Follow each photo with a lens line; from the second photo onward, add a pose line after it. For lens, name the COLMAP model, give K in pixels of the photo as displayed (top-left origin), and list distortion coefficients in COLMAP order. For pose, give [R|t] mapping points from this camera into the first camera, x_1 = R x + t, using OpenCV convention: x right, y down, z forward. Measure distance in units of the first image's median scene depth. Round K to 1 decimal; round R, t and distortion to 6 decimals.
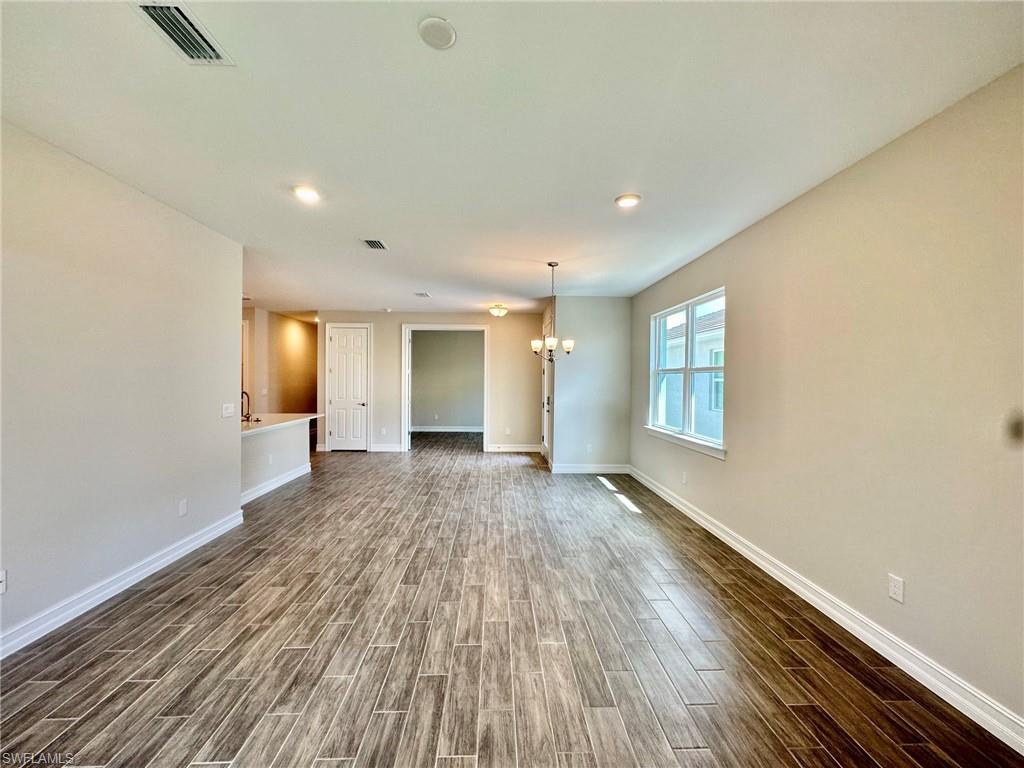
lens RADIAL K [[410.4, 0, 511.3], [0, 410.4, 382.4], [0, 0, 1]] dist [-0.004037, 0.000109]
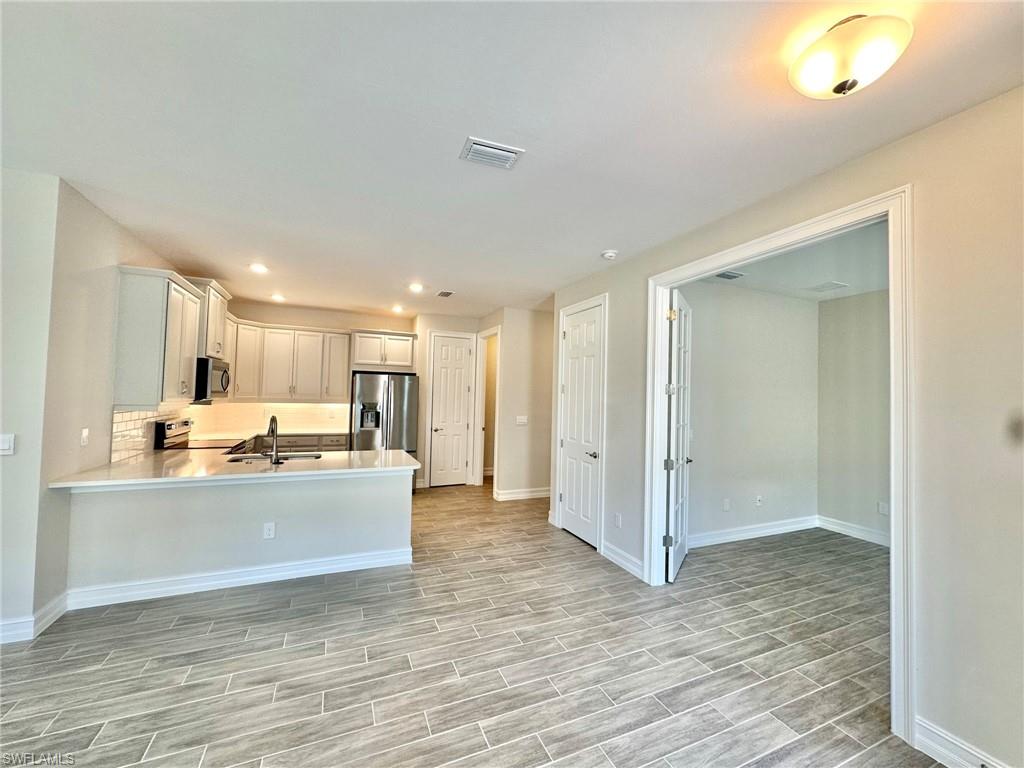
lens RADIAL K [[408.3, 0, 512.0], [0, 408.3, 382.3], [0, 0, 1]] dist [-0.002699, 0.000162]
pose [[0.364815, -0.027170, -0.930683, 0.136818], [-0.030809, 0.998675, -0.041231, -0.021403], [0.930570, 0.043715, 0.363495, 1.302759]]
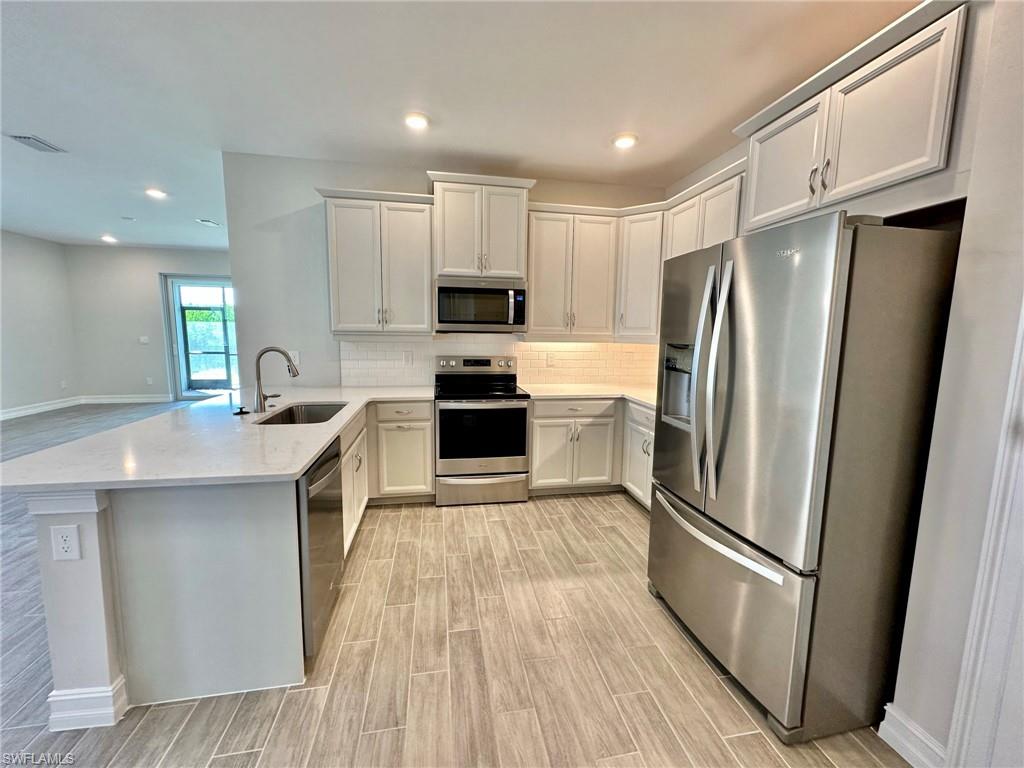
lens RADIAL K [[409.5, 0, 511.3], [0, 409.5, 381.8], [0, 0, 1]] dist [-0.003203, 0.000196]
pose [[-0.989516, -0.004683, -0.144349, -1.003878], [-0.023770, 0.991125, 0.130789, -0.008662], [0.142456, 0.132849, -0.980845, 1.752573]]
